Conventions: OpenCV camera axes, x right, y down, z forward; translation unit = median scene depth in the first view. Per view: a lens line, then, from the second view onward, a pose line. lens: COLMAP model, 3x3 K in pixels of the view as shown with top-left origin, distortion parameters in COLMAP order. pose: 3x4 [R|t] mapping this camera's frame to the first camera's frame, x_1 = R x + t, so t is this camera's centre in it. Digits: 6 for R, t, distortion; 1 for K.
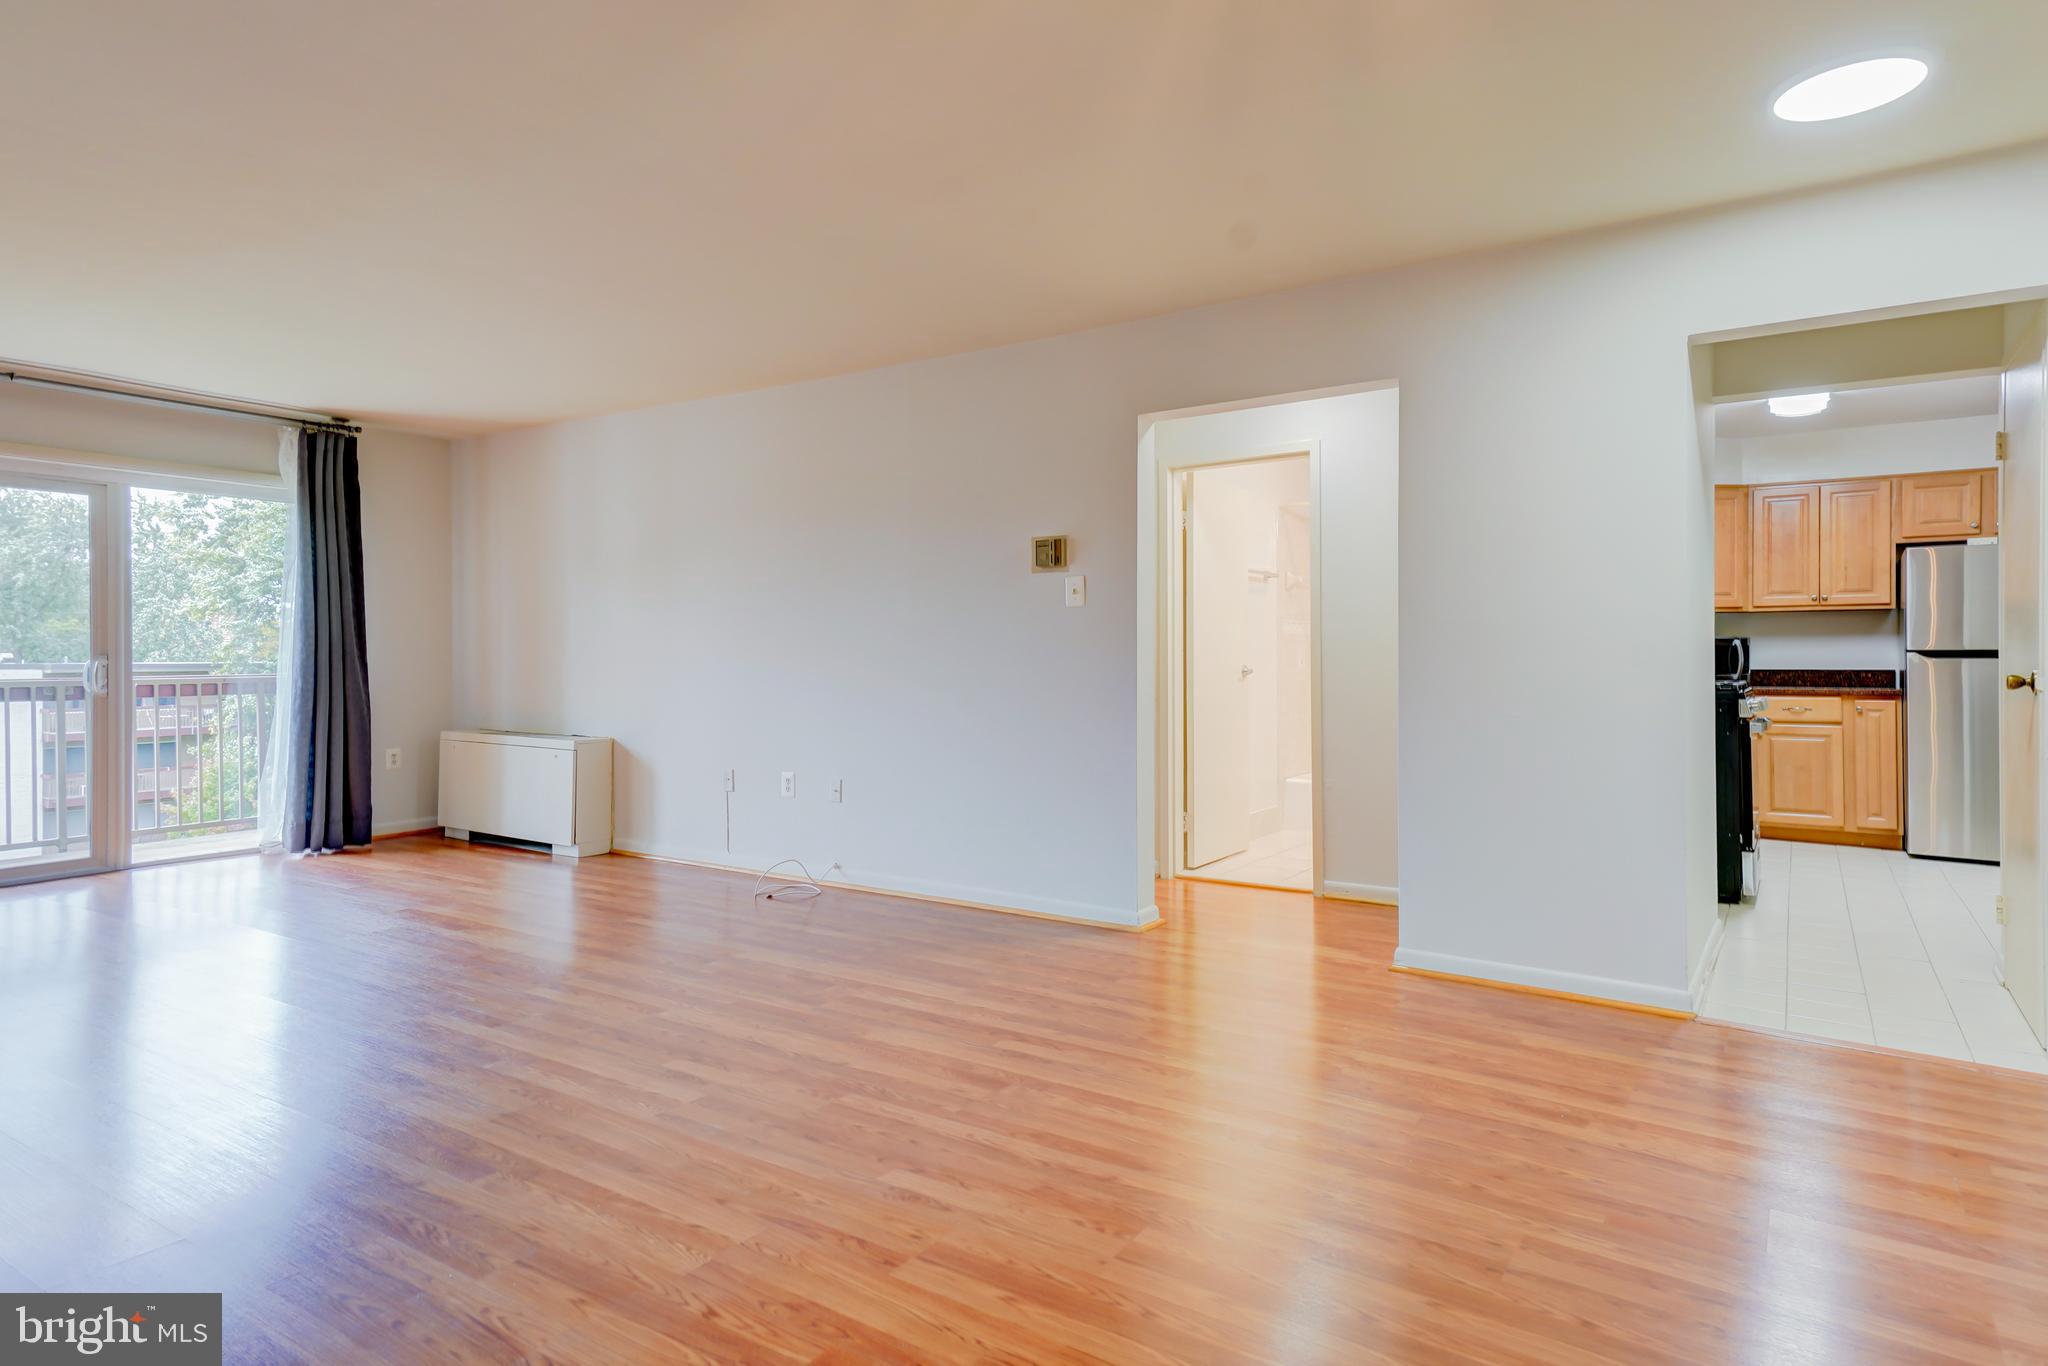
lens RADIAL K [[1098.1, 0, 1023.4], [0, 1098.1, 656.6], [0, 0, 1]] dist [0.048194, -0.000111]
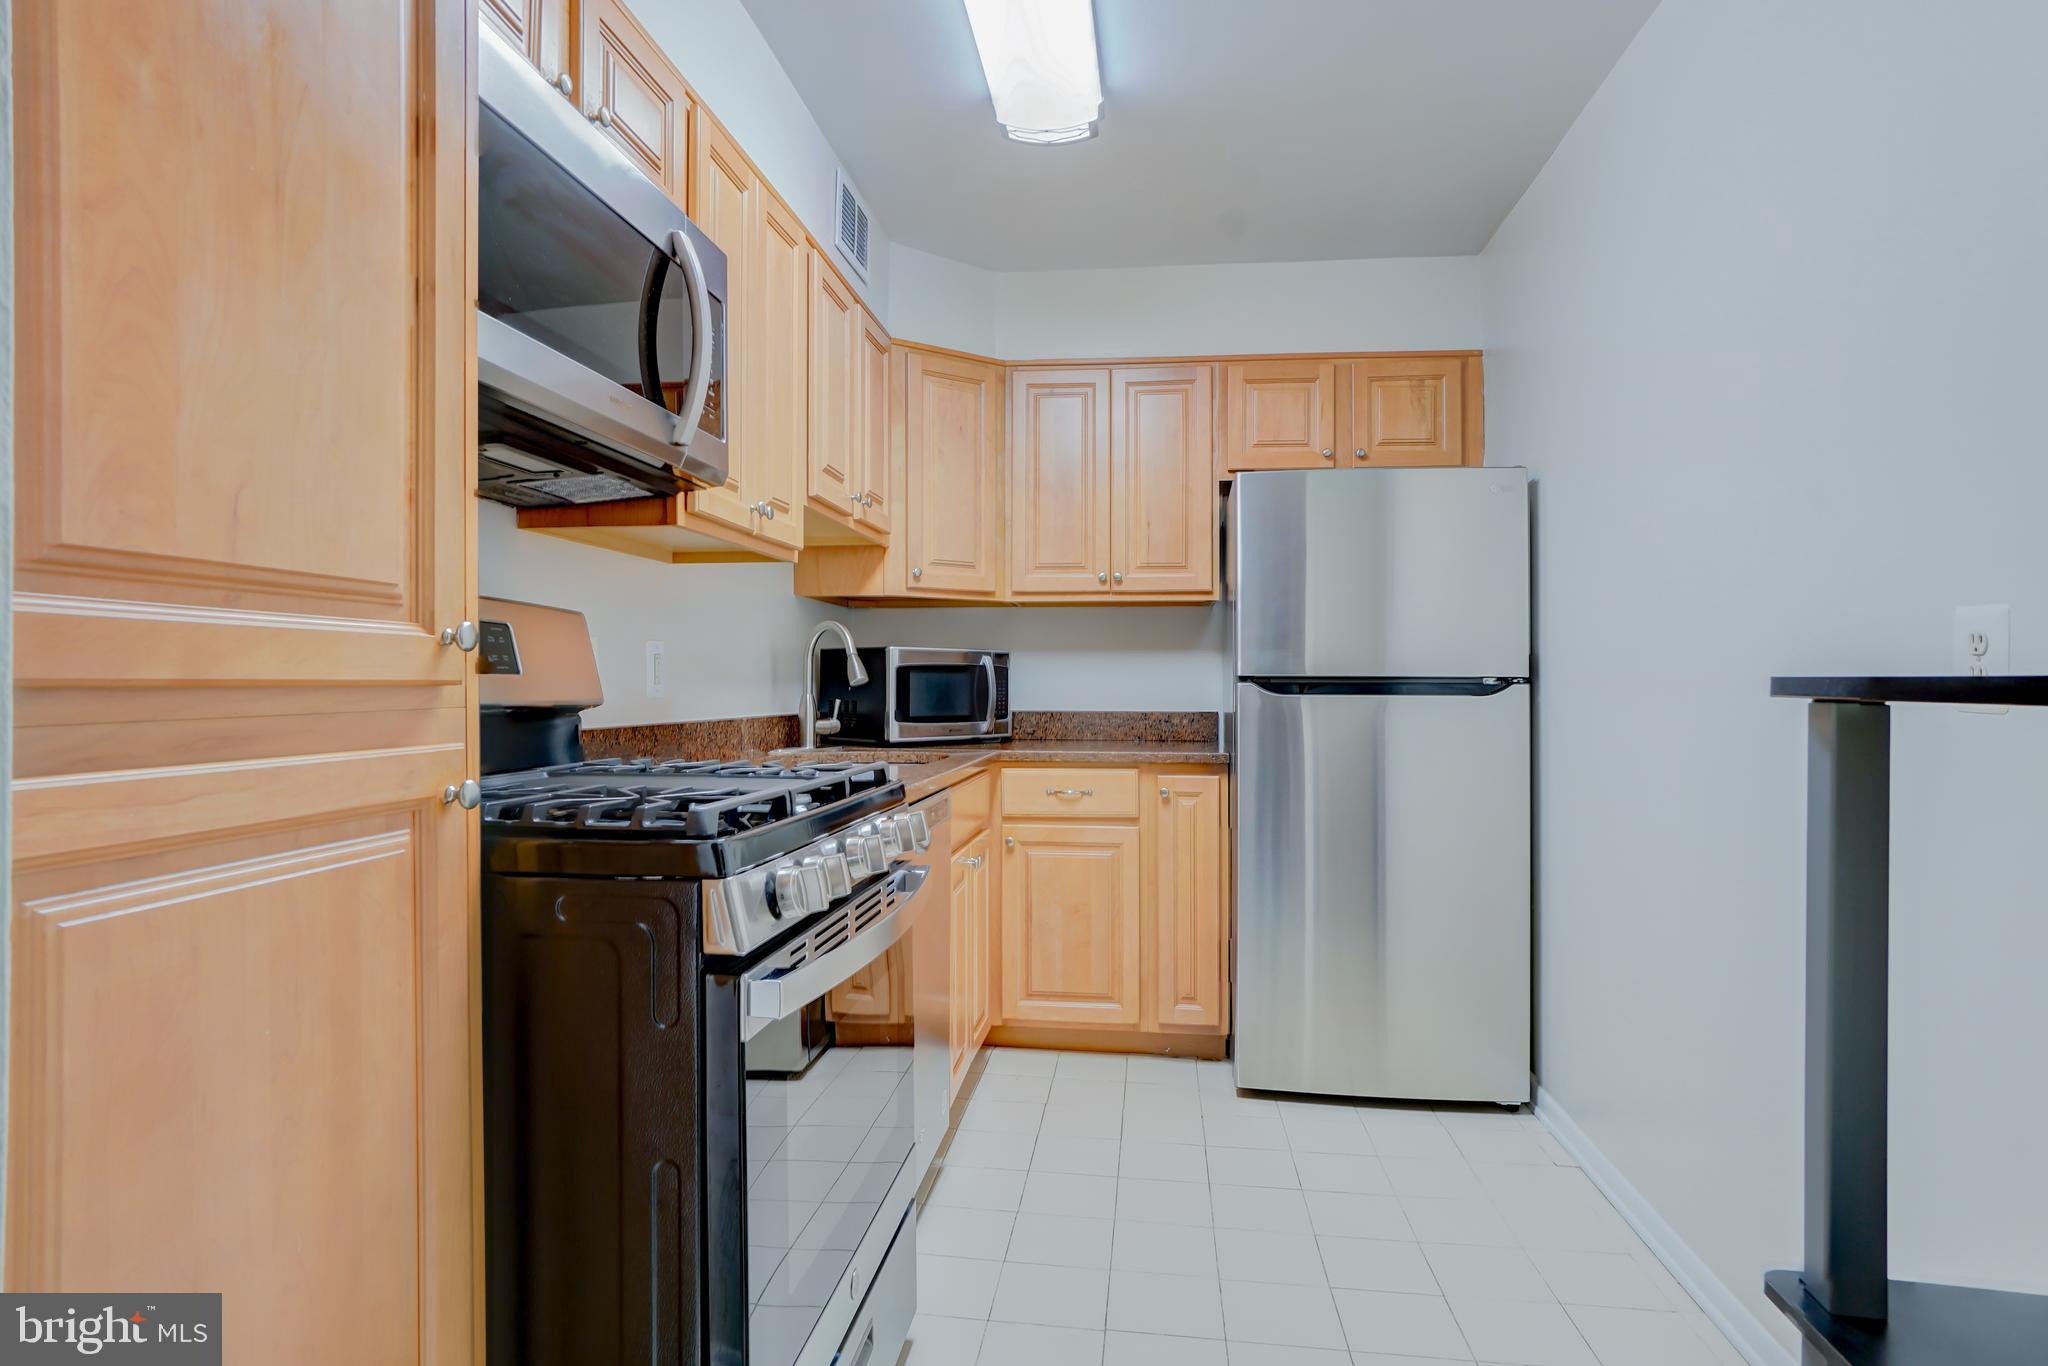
lens RADIAL K [[1117.5, 0, 1024.0], [0, 1117.5, 683.0], [0, 0, 1]] dist [-0.033833, 0.000307]
pose [[0.882074, 0.005620, 0.471077, 0.438270], [-0.004394, 0.999983, -0.003703, -0.000440], [-0.471090, 0.001197, 0.882084, 0.573045]]
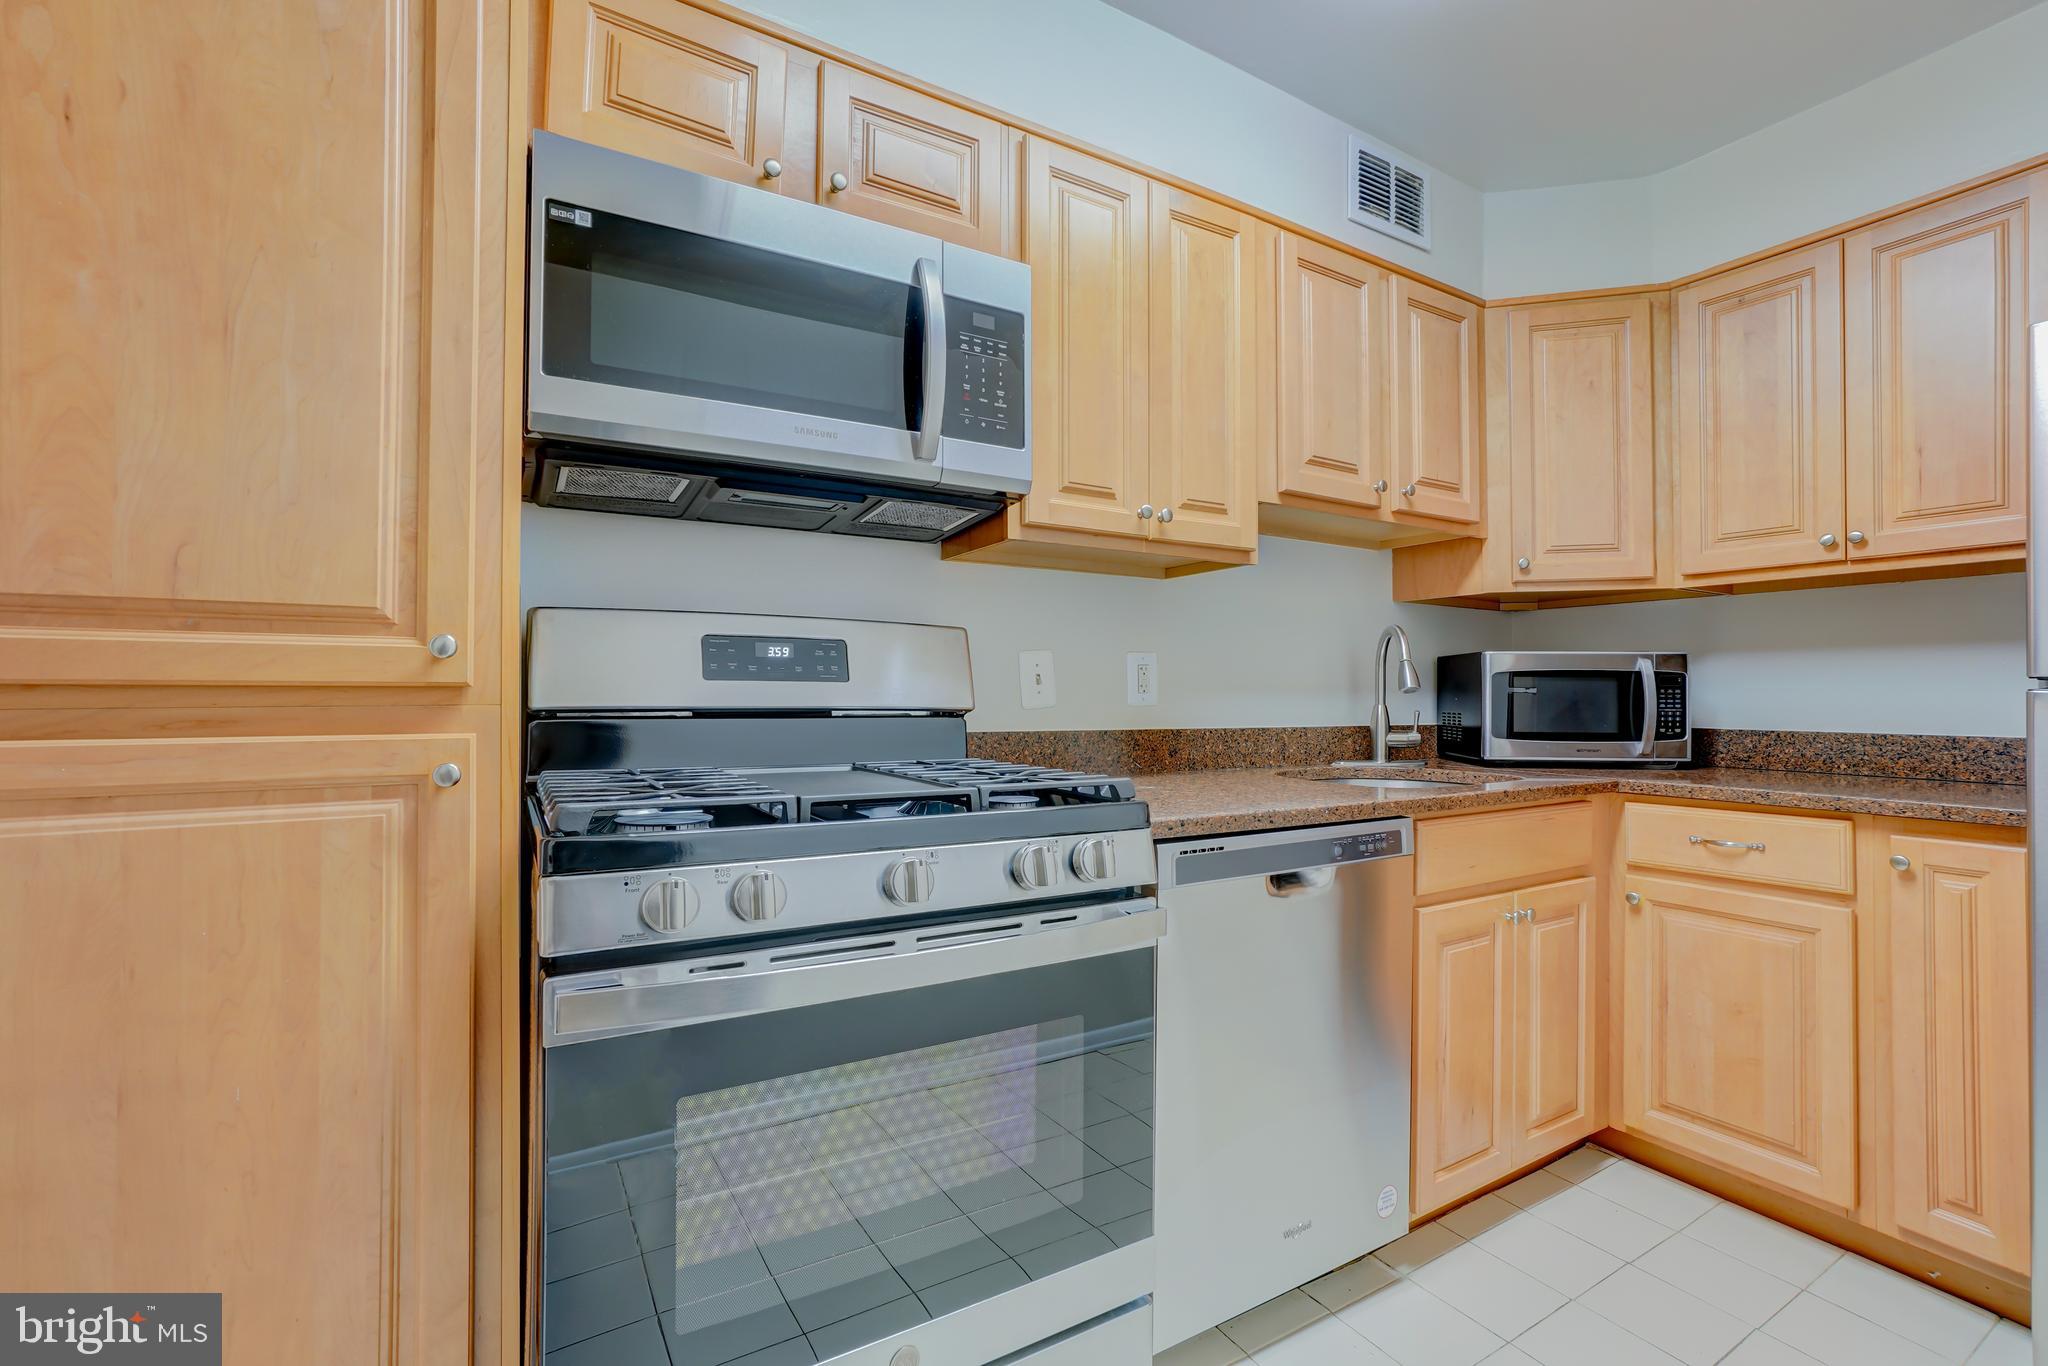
lens RADIAL K [[899.0, 0, 991.9], [0, 899.0, 683.7], [0, 0, 1]] dist [-0.037391, 0.013801]
pose [[0.912270, 0.000745, -0.409589, 0.591889], [-0.006975, 0.999882, -0.013716, 0.000581], [0.409531, 0.015369, 0.912167, 0.647480]]
